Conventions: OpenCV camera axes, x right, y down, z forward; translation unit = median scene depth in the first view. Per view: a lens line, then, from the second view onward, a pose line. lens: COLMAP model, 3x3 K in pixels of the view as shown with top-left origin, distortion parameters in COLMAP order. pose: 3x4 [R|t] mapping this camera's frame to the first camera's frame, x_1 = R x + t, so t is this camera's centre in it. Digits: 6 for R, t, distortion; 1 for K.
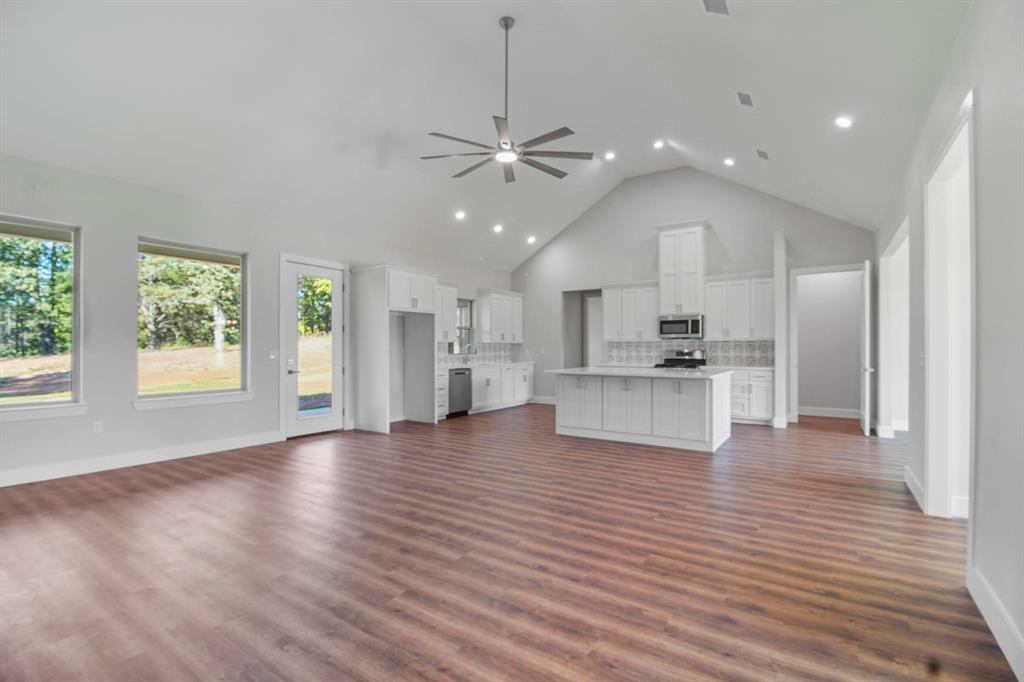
lens RADIAL K [[462.5, 0, 511.1], [0, 462.5, 347.0], [0, 0, 1]] dist [-0.005901, -0.008951]
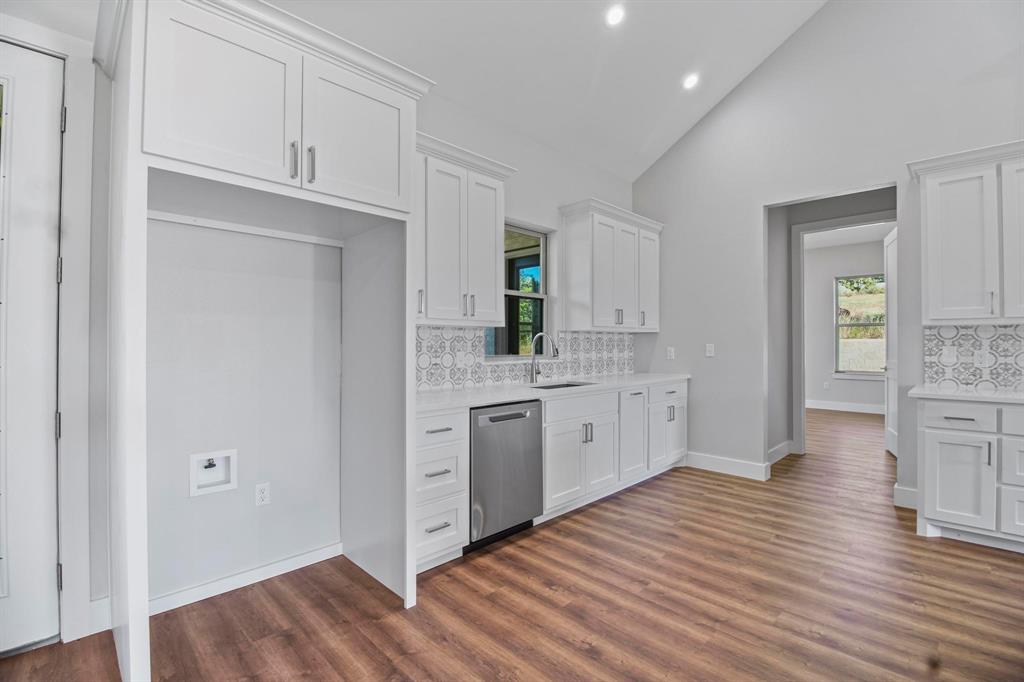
lens RADIAL K [[462.5, 0, 512.4], [0, 462.5, 339.8], [0, 0, 1]] dist [-0.005901, -0.008951]
pose [[0.983342, 0.001117, -0.181762, -0.044836], [-0.001935, 0.999989, -0.004321, 0.001716], [0.181755, 0.004601, 0.983333, 0.667024]]
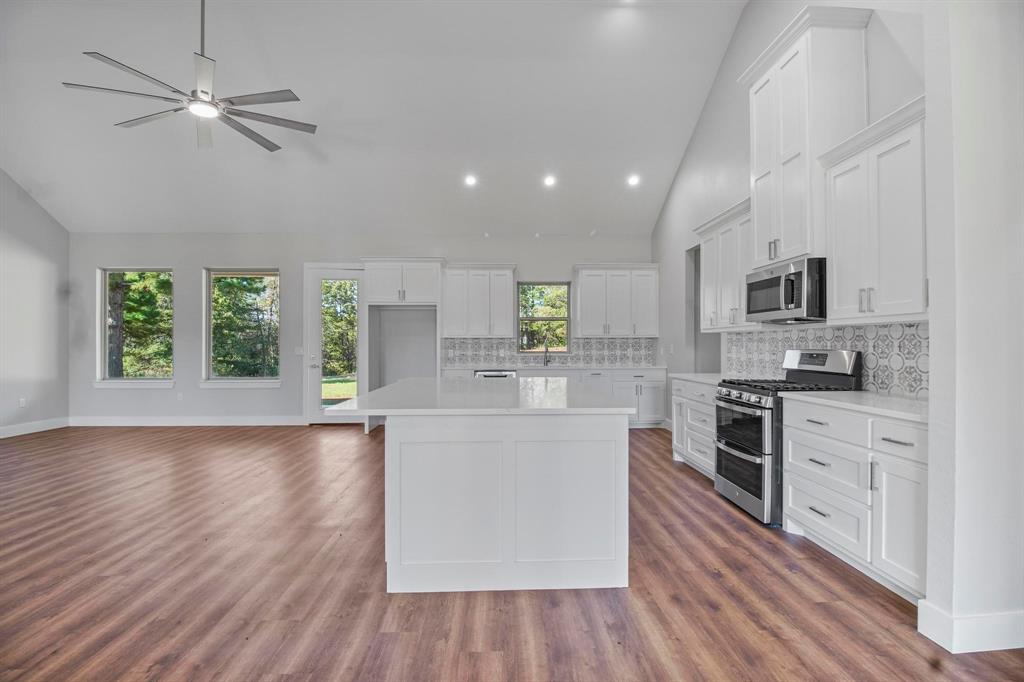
lens RADIAL K [[462.5, 0, 509.0], [0, 462.5, 343.6], [0, 0, 1]] dist [-0.005901, -0.008951]
pose [[0.592619, -0.002472, -0.805479, 0.551939], [0.002610, 0.999996, -0.001148, 0.001078], [0.805478, -0.001422, 0.592623, 0.547540]]
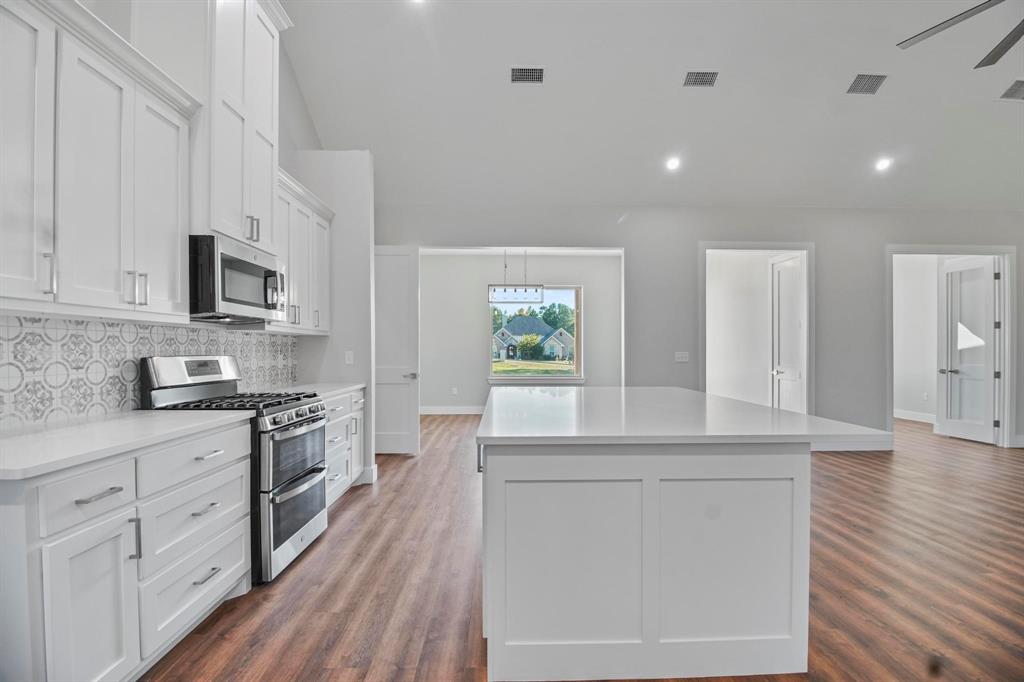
lens RADIAL K [[462.5, 0, 511.4], [0, 462.5, 356.0], [0, 0, 1]] dist [-0.005901, -0.008951]
pose [[-0.583187, -0.008976, 0.812288, -0.012804], [-0.000971, 0.999946, 0.010352, 0.003366], [-0.812337, 0.005248, -0.583165, 1.027319]]
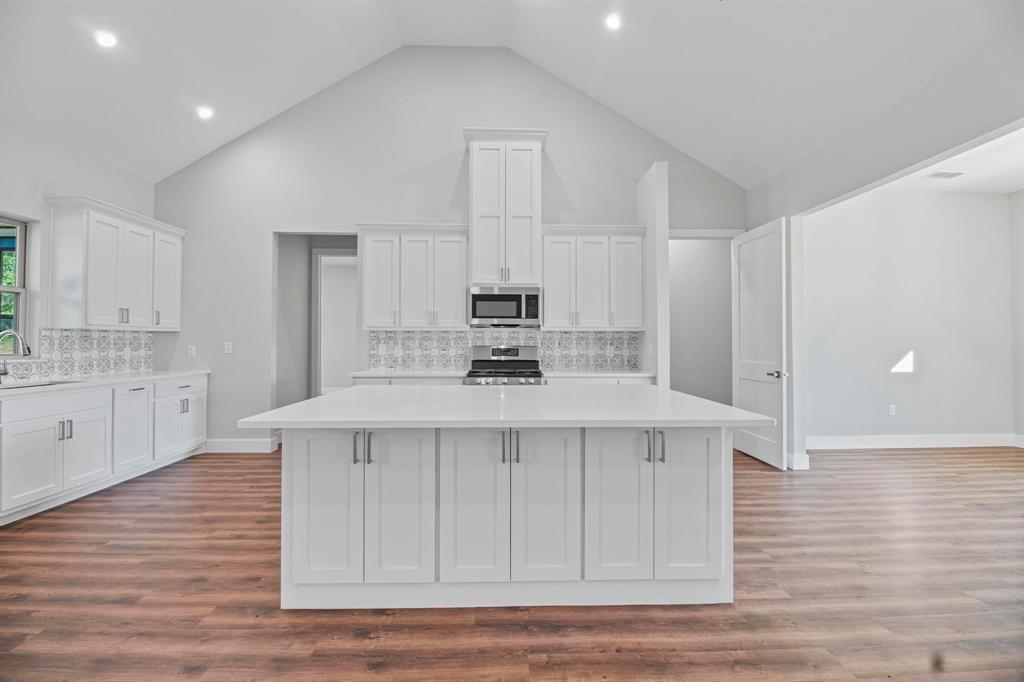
lens RADIAL K [[462.5, 0, 516.3], [0, 462.5, 335.6], [0, 0, 1]] dist [-0.005901, -0.008951]
pose [[0.806393, 0.011207, 0.591274, 0.029628], [-0.004207, 0.999904, -0.013216, 0.001204], [-0.591365, 0.008170, 0.806363, 0.512158]]
